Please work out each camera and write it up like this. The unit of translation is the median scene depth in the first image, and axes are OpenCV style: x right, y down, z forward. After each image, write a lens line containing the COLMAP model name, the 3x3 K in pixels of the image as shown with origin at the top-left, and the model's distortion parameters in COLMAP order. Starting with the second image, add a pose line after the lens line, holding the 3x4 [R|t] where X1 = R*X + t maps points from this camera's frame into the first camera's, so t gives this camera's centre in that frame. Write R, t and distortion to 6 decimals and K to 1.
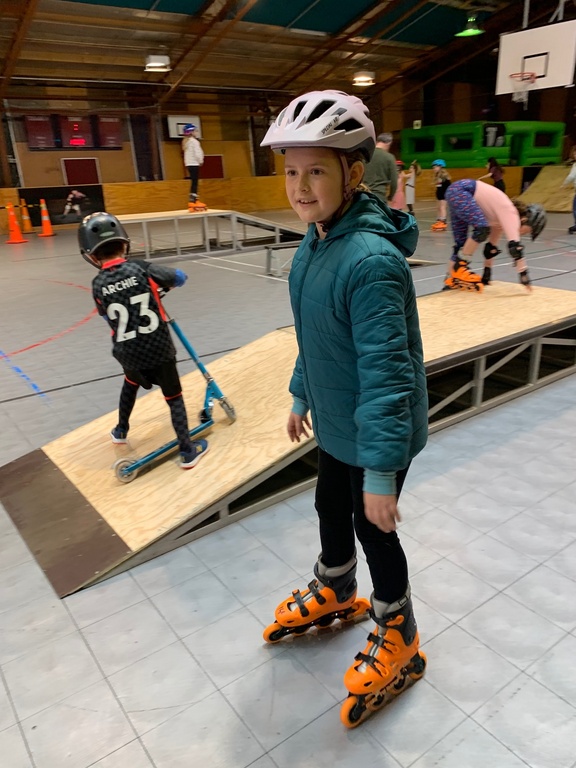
lens RADIAL K [[582.5, 0, 288.0], [0, 582.5, 384.0], [0, 0, 1]] dist [0.004366, 0.016068]
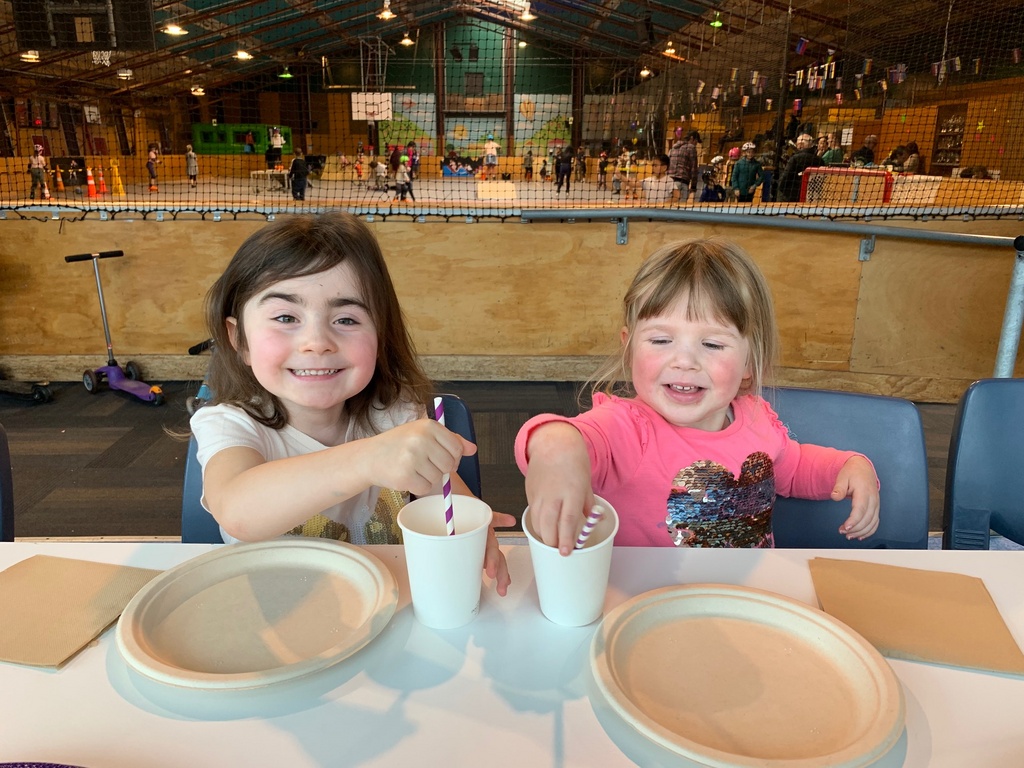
lens RADIAL K [[757.4, 0, 512.0], [0, 757.4, 384.0], [0, 0, 1]] dist [0.004150, 0.004667]
pose [[0.575832, -0.205725, 0.791261, -1.199151], [0.263278, 0.962929, 0.058761, 0.288779], [-0.774017, 0.174485, 0.608649, -0.658322]]
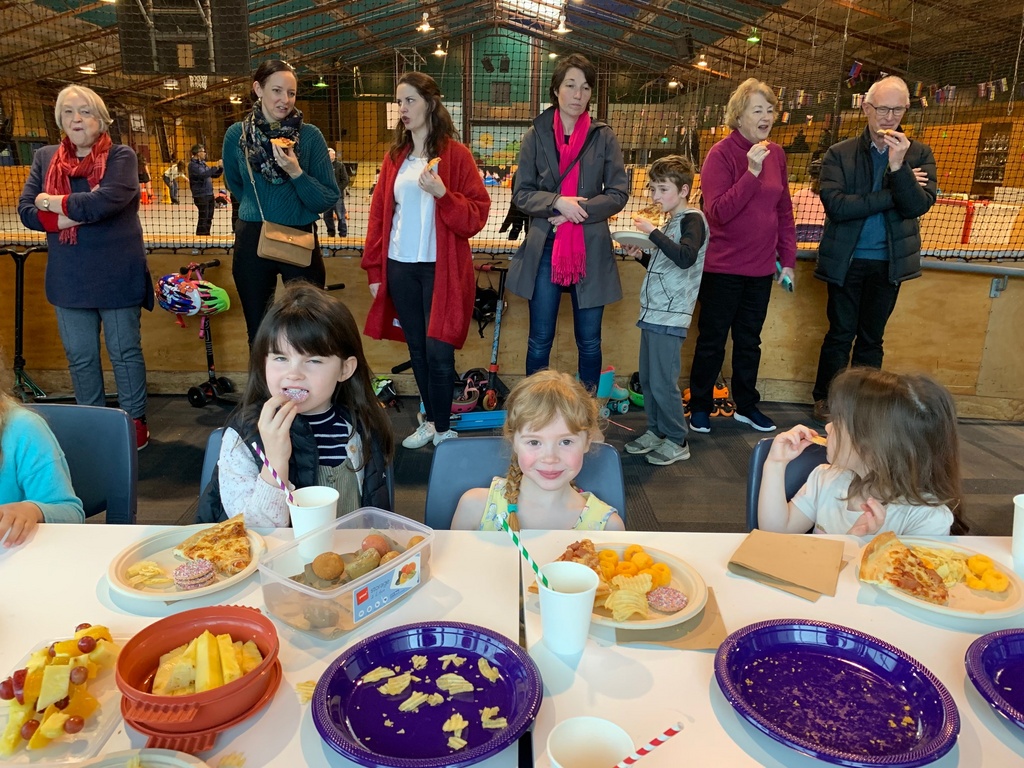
lens RADIAL K [[754.3, 0, 512.0], [0, 754.3, 384.0], [0, 0, 1]] dist [0.011215, 0.005412]
pose [[0.590850, -0.194463, 0.782994, -1.239540], [0.252783, 0.966270, 0.049230, 0.273518], [-0.766157, 0.168840, 0.620078, -0.641860]]
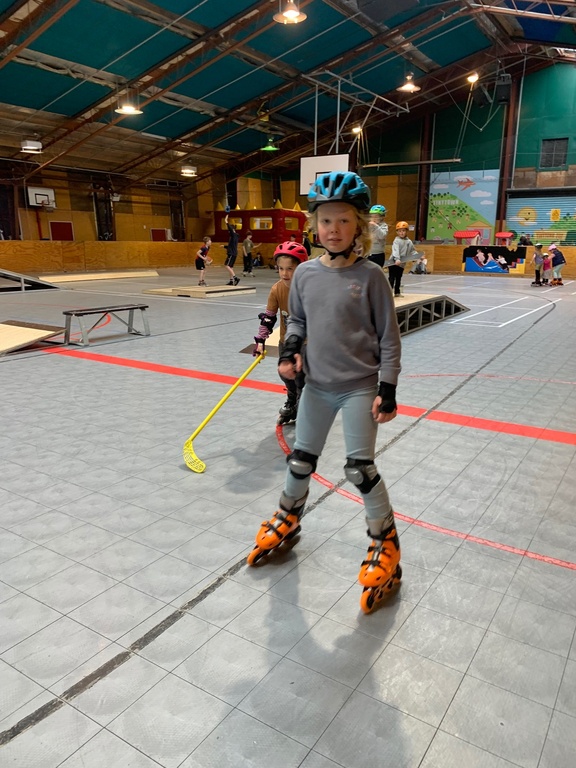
lens RADIAL K [[582.5, 0, 288.0], [0, 582.5, 384.0], [0, 0, 1]] dist [0.004366, 0.016068]
pose [[0.934473, -0.043988, 0.353307, -0.163179], [0.086394, 0.990695, -0.105161, 0.109389], [-0.345394, 0.128793, 0.929578, -0.239551]]
